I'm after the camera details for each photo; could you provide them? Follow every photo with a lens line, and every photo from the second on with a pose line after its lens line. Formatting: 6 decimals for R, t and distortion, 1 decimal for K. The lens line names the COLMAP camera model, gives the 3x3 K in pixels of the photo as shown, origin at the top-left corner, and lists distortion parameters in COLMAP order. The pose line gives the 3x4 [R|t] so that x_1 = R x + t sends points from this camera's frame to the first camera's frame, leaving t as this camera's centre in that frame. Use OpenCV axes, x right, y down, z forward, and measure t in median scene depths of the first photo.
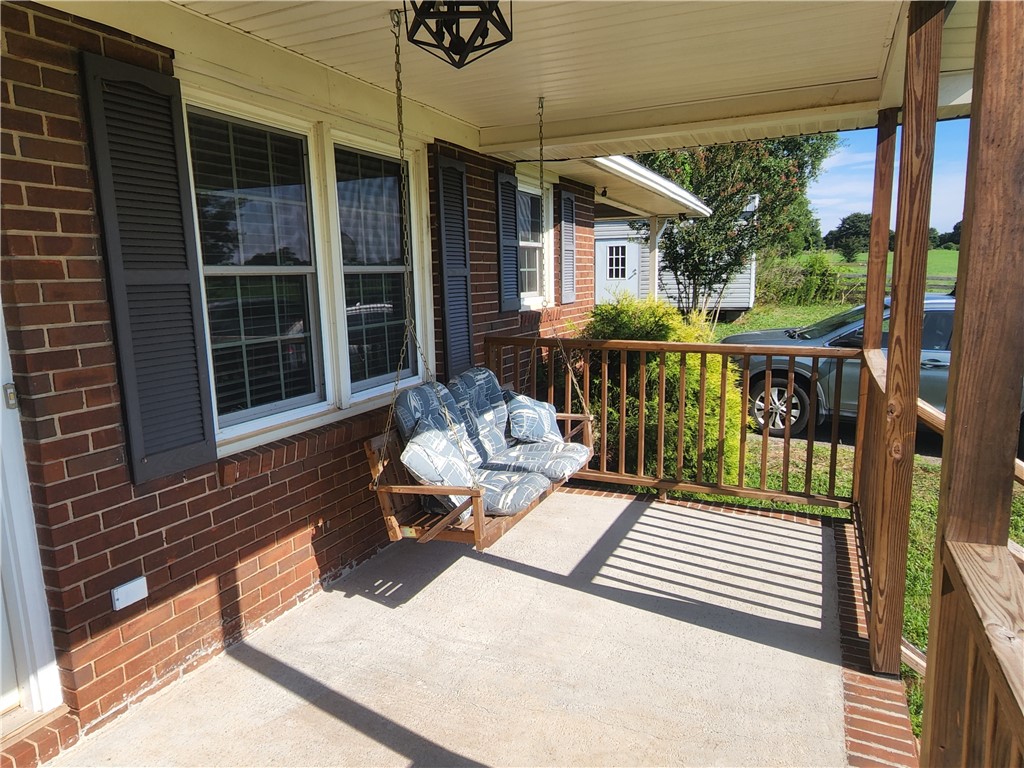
lens RADIAL K [[677.9, 0, 517.5], [0, 677.9, 386.3], [0, 0, 1]] dist [0.002352, 0.004092]
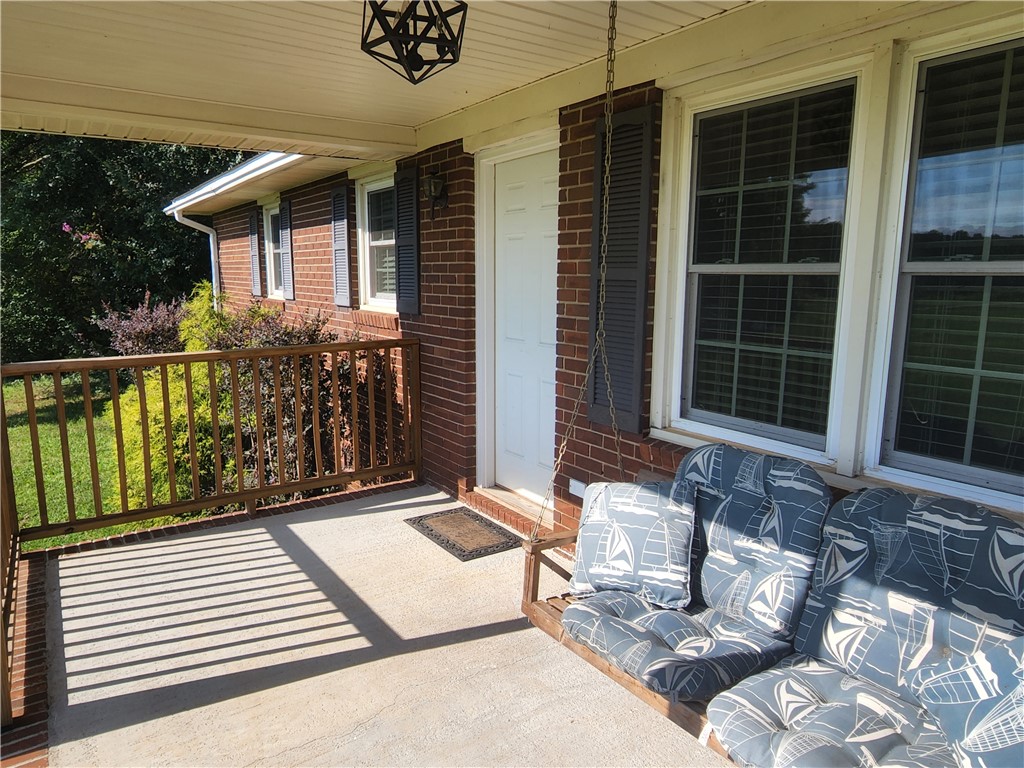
lens RADIAL K [[677.9, 0, 517.5], [0, 677.9, 386.3], [0, 0, 1]] dist [0.002352, 0.004092]
pose [[-0.514745, 0.157344, -0.842782, 0.699264], [-0.137940, 0.955009, 0.262546, -0.274662], [0.846174, 0.251397, -0.469882, 1.528607]]
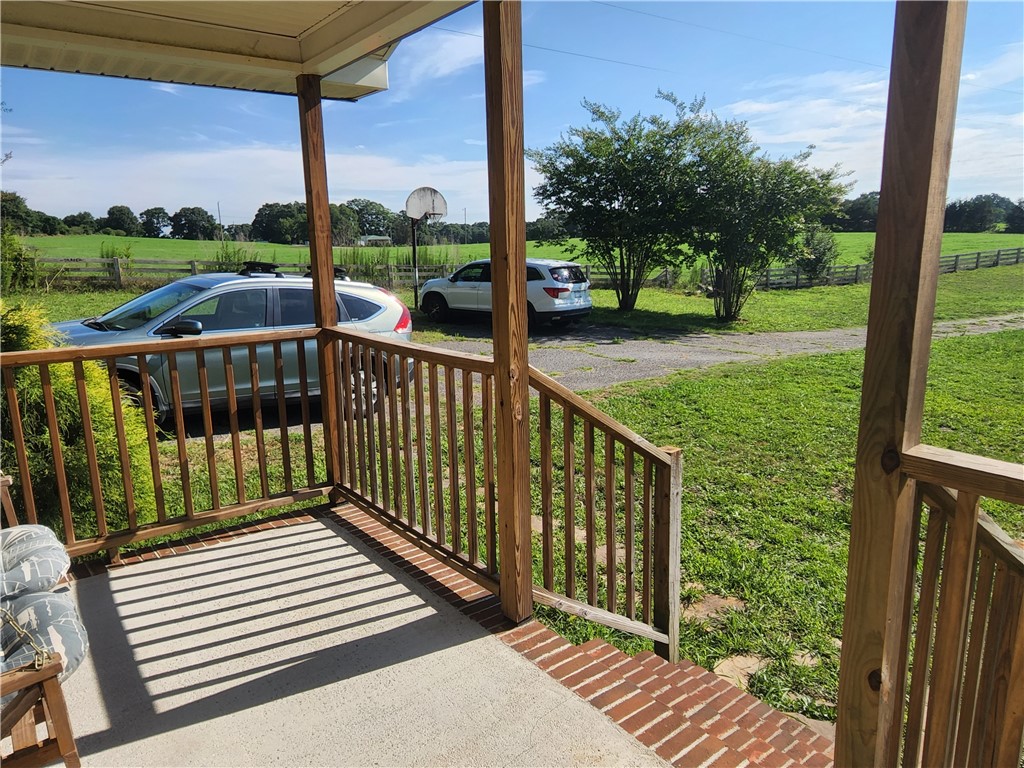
lens RADIAL K [[677.9, 0, 517.5], [0, 677.9, 386.3], [0, 0, 1]] dist [0.002352, 0.004092]
pose [[0.463030, -0.170297, 0.869829, -0.199779], [0.152106, 0.982077, 0.111304, -0.035339], [-0.873193, 0.080769, 0.480635, 0.281970]]
